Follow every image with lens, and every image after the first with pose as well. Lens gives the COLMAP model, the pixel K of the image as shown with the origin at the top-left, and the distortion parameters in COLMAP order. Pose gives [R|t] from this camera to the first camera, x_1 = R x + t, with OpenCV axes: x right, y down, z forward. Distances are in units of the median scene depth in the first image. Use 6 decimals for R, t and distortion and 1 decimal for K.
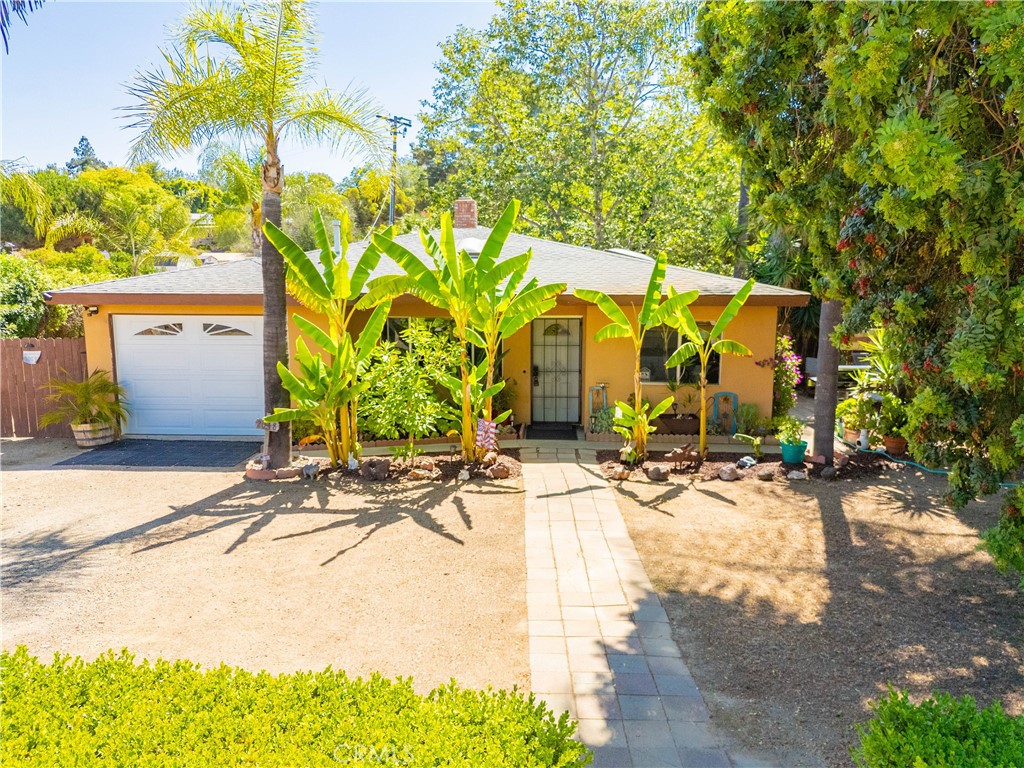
lens RADIAL K [[770.0, 0, 512.0], [0, 770.0, 384.0], [0, 0, 1]] dist [0.018973, -0.006086]
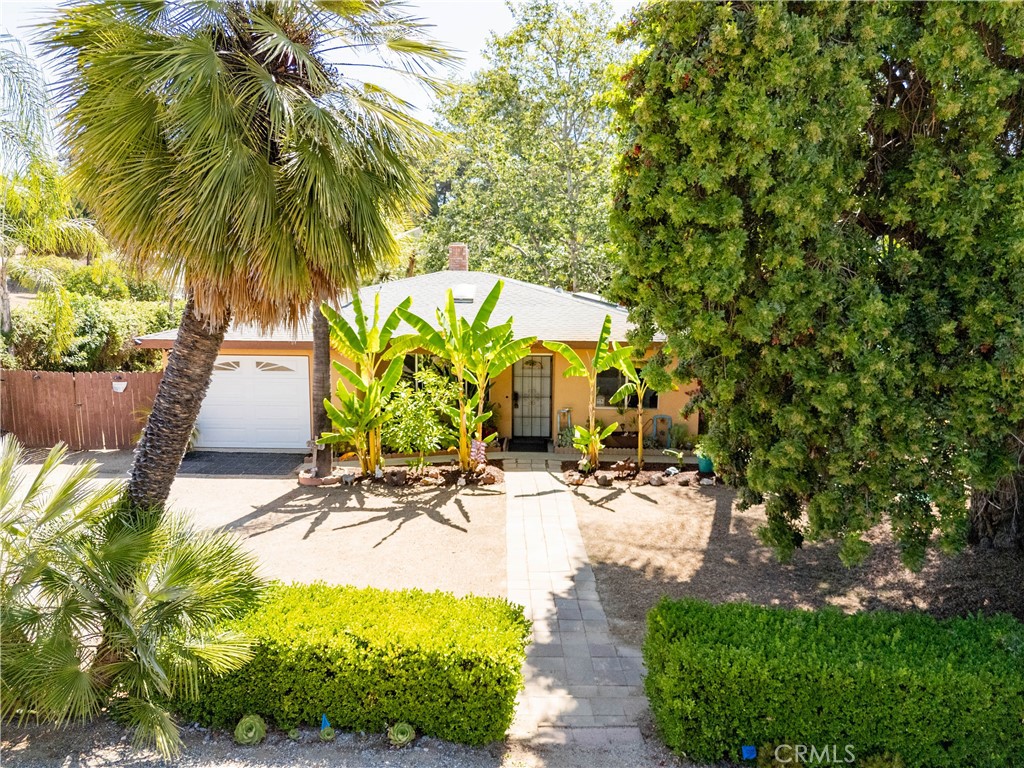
lens RADIAL K [[780.6, 0, 511.6], [0, 780.6, 371.6], [0, 0, 1]] dist [0.036644, -0.004760]
pose [[0.999807, 0.002456, 0.019497, -0.001813], [-0.002463, 0.999997, 0.000364, -0.077320], [-0.019496, -0.000412, 0.999810, -0.380016]]
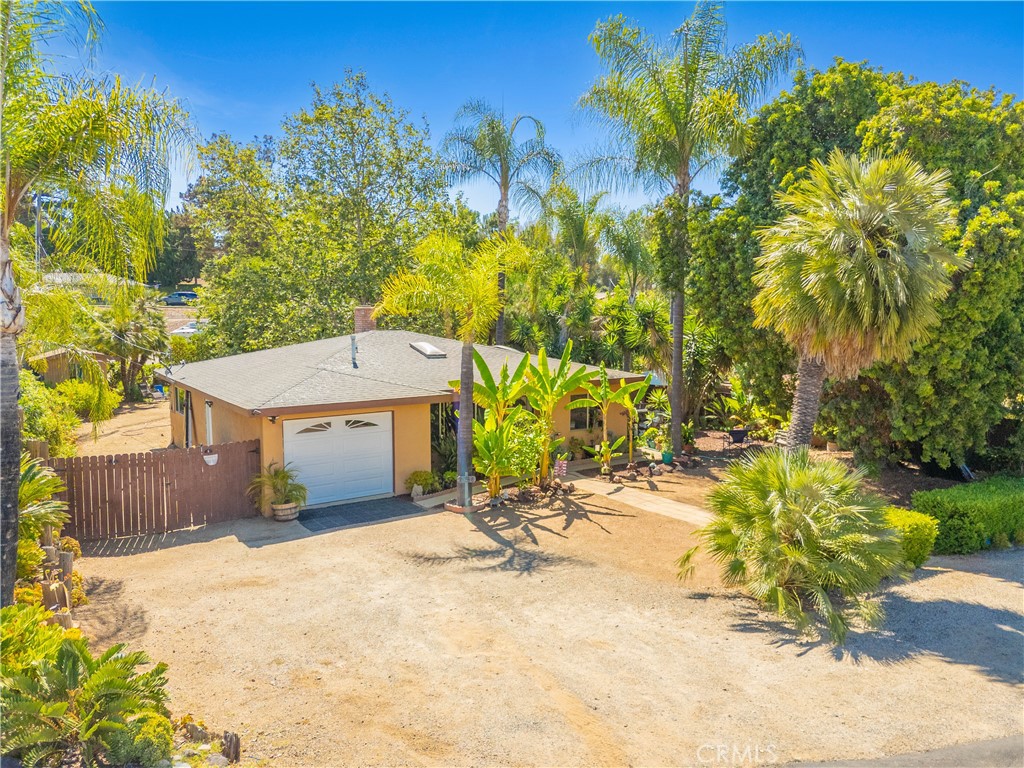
lens RADIAL K [[770.0, 0, 512.0], [0, 770.0, 384.0], [0, 0, 1]] dist [0.018973, -0.006086]
pose [[0.803309, -0.066522, 0.591836, -1.211697], [0.094859, 0.995348, -0.016878, -0.113205], [-0.587959, 0.069700, 0.805882, -0.393909]]
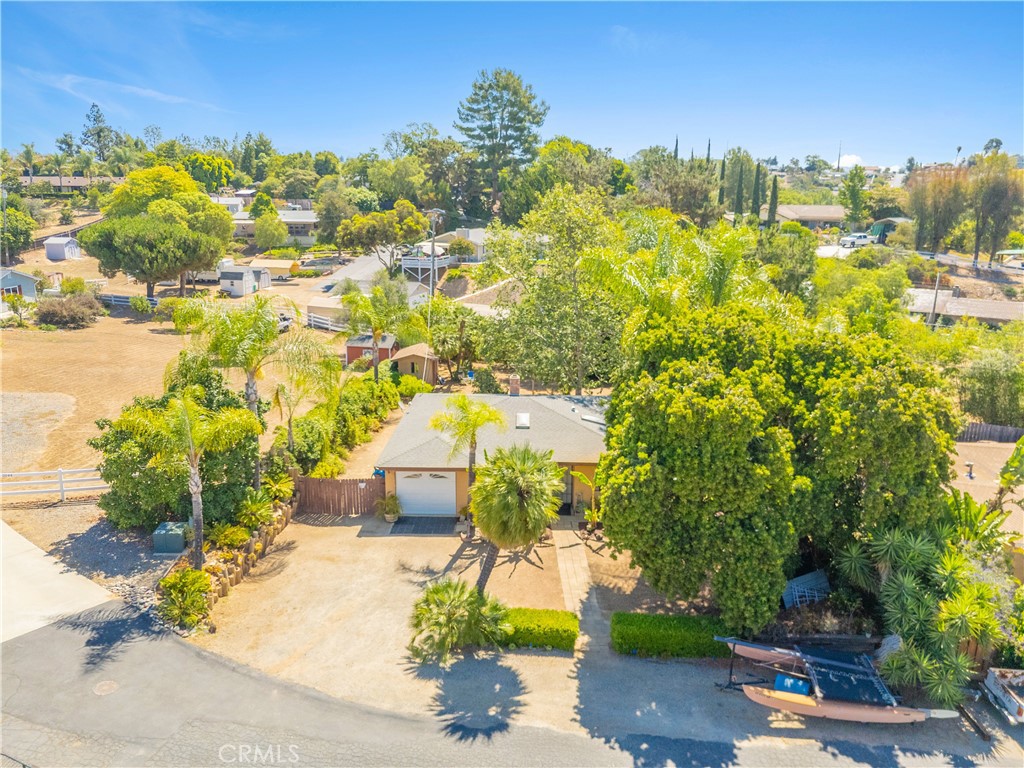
lens RADIAL K [[770.0, 0, 512.0], [0, 770.0, 384.0], [0, 0, 1]] dist [0.018973, -0.006086]
pose [[0.999541, -0.002317, 0.030203, -0.244016], [-0.000805, 0.994686, 0.102949, -0.806891], [-0.030281, -0.102926, 0.994228, -1.953718]]
